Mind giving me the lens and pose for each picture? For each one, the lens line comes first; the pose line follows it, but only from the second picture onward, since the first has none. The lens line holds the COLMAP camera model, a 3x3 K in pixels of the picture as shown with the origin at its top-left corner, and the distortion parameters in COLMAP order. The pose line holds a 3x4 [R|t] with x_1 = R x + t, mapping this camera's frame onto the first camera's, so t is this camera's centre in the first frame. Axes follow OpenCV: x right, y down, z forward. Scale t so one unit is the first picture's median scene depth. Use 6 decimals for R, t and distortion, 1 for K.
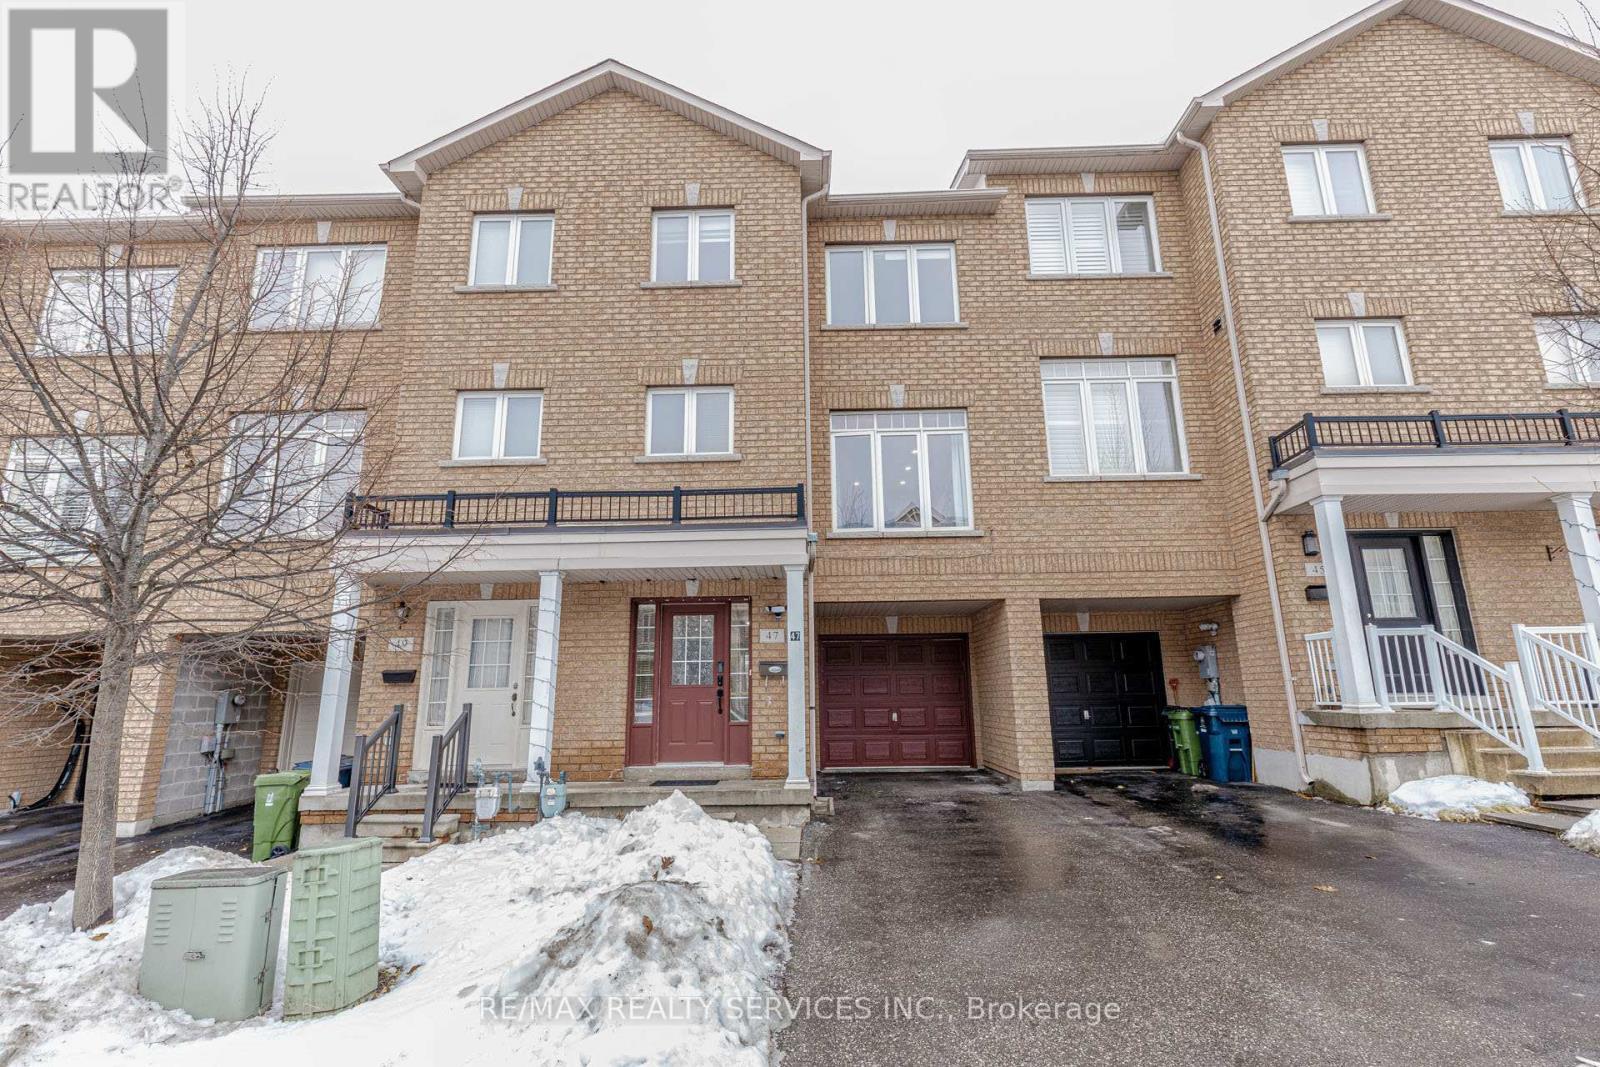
lens RADIAL K [[731.1, 0, 800.5], [0, 731.1, 538.8], [0, 0, 1]] dist [0.010277, -0.000163]
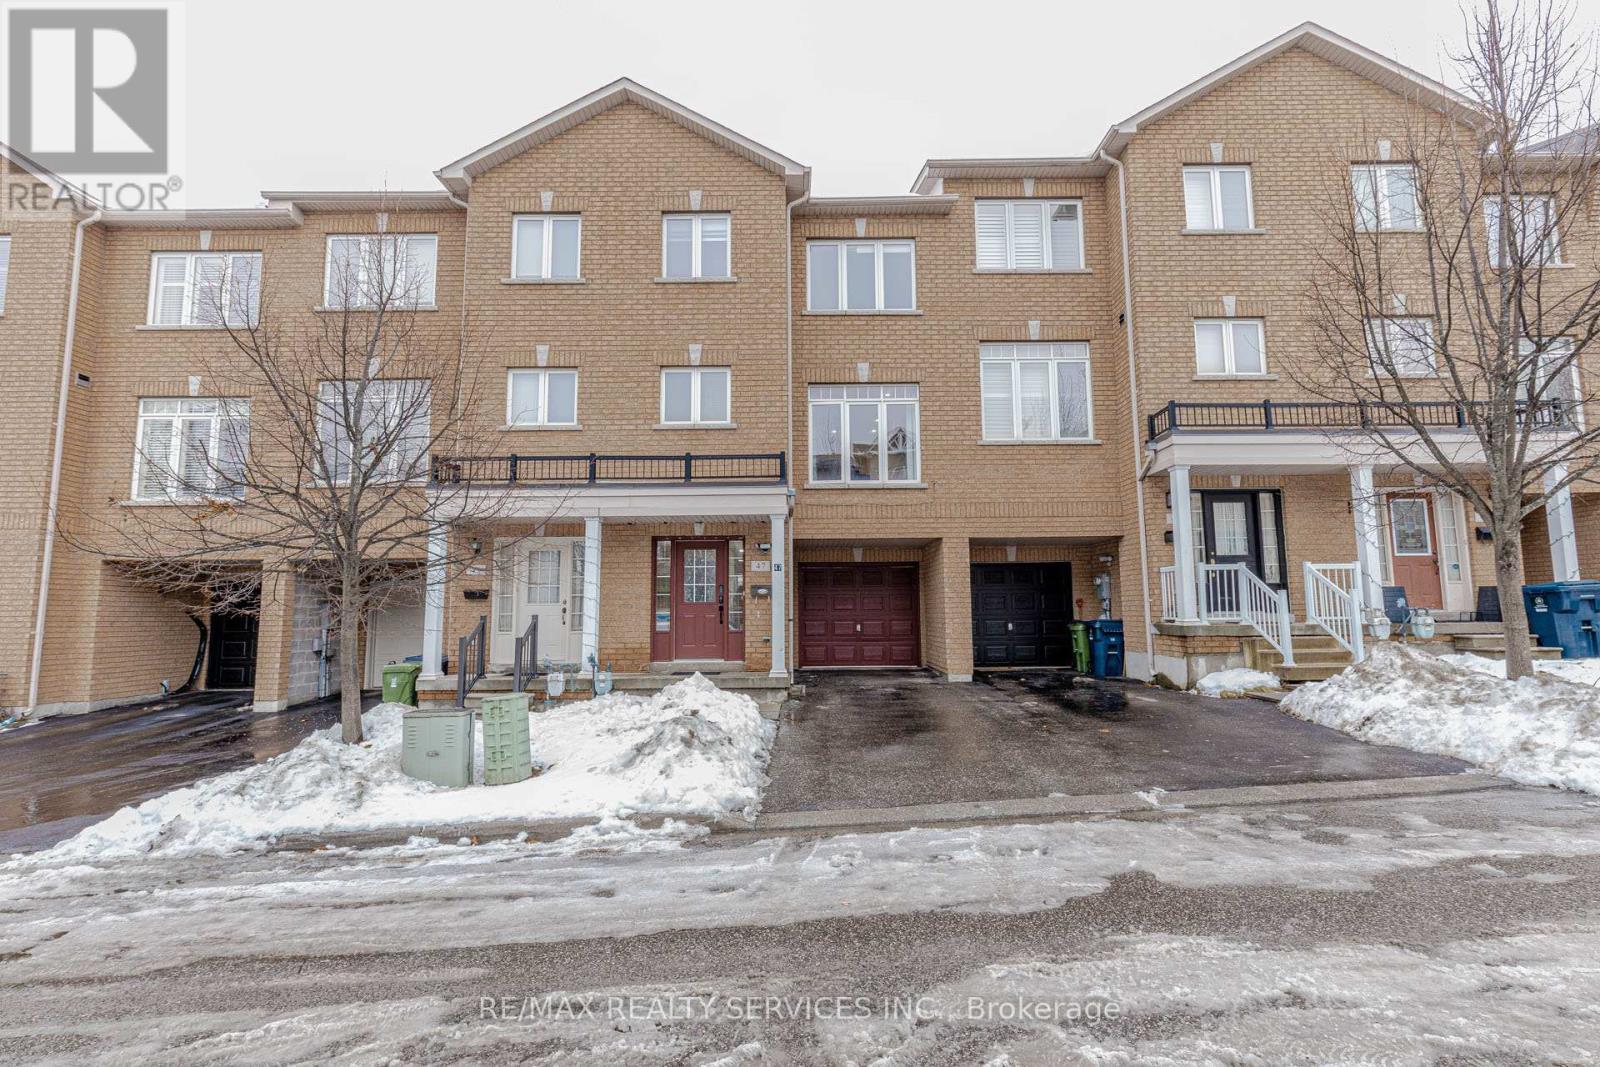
lens RADIAL K [[731.1, 0, 800.5], [0, 731.1, 538.8], [0, 0, 1]] dist [0.010277, -0.000163]
pose [[0.999868, 0.007621, 0.014384, 0.012378], [-0.009220, 0.993372, 0.114570, -0.061819], [-0.013416, -0.114688, 0.993311, -0.276648]]
